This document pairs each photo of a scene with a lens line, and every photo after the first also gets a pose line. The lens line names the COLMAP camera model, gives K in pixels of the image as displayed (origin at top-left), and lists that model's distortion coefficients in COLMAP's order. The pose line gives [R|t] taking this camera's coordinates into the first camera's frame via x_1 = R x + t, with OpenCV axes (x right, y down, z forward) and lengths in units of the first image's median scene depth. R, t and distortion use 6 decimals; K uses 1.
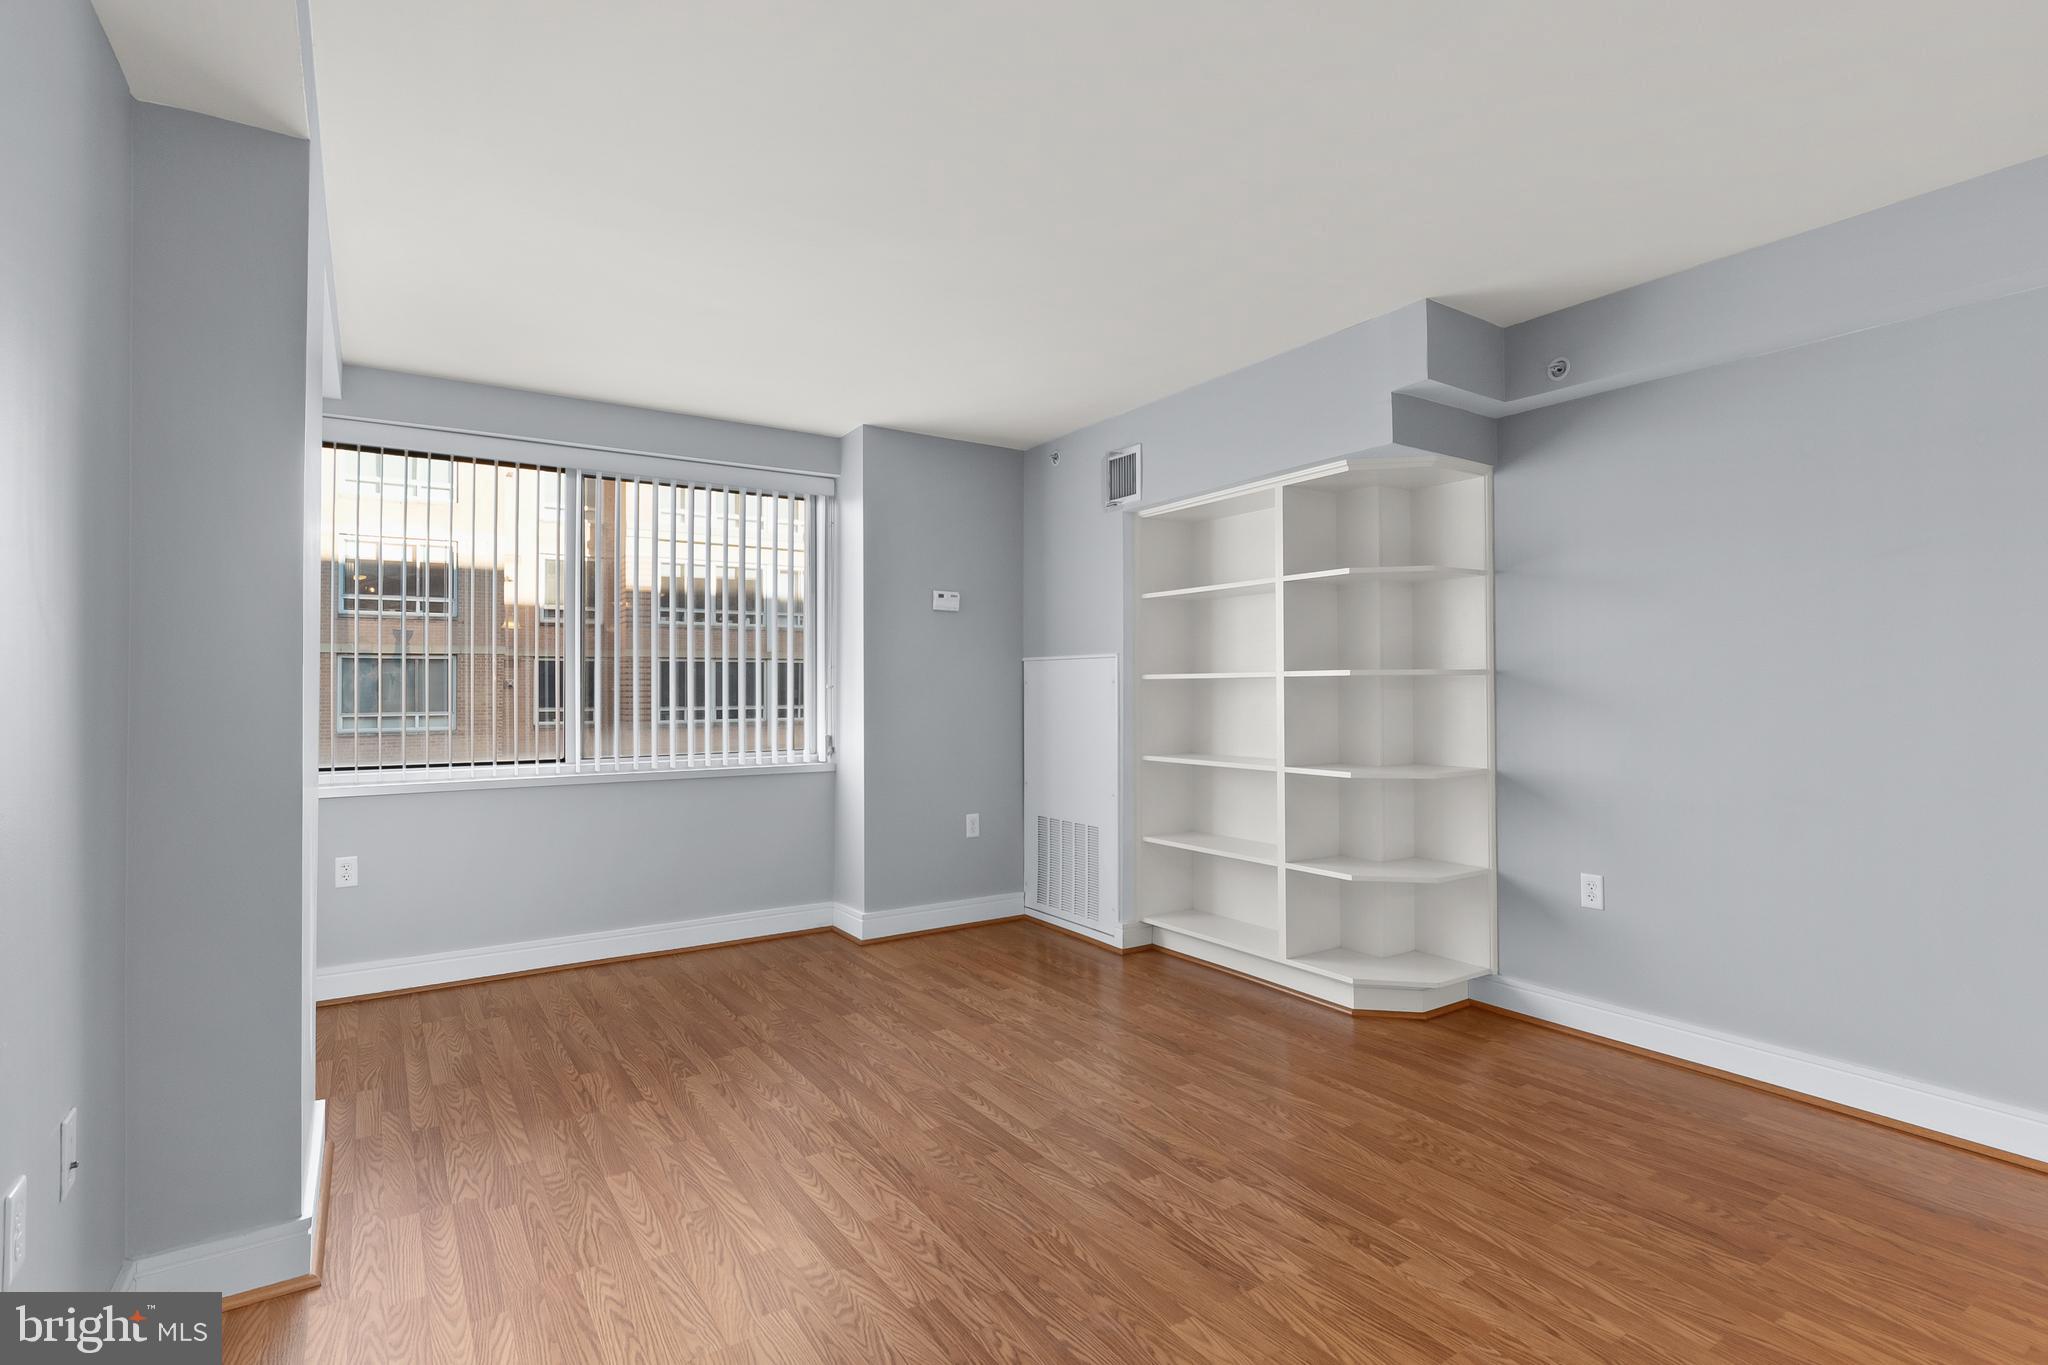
lens RADIAL K [[982.7, 0, 1081.1], [0, 982.7, 680.7], [0, 0, 1]] dist [0.001124, -0.004143]
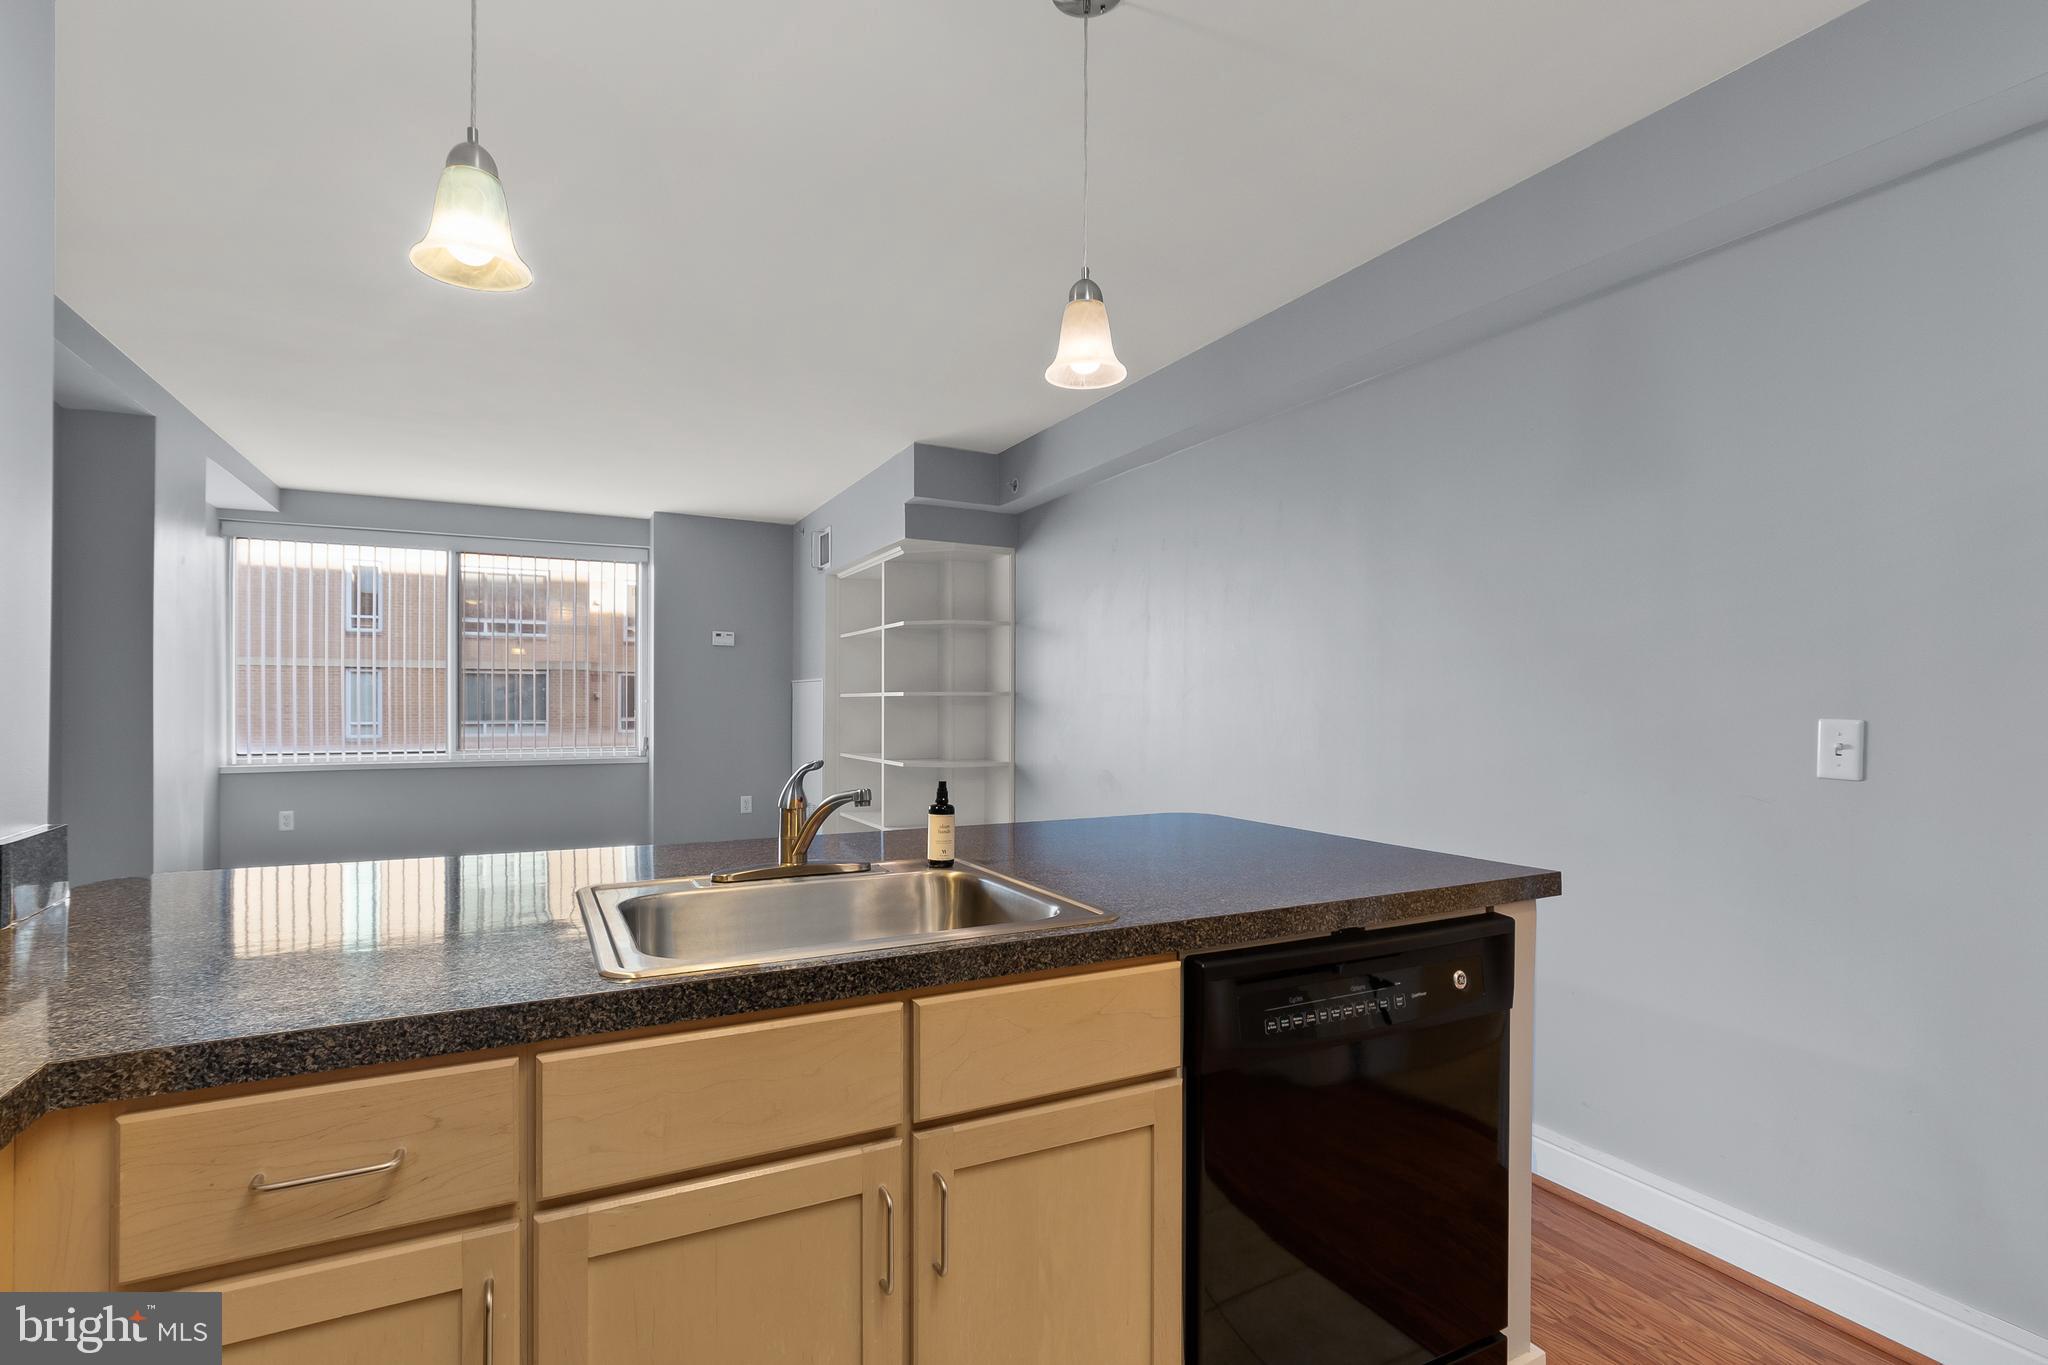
lens RADIAL K [[982.7, 0, 1035.3], [0, 982.7, 686.8], [0, 0, 1]] dist [0.001124, -0.004143]
pose [[0.990047, 0.005134, -0.140640, 0.523057], [-0.006406, 0.999943, -0.008593, -0.005497], [0.140588, 0.009409, 0.990024, -0.310844]]
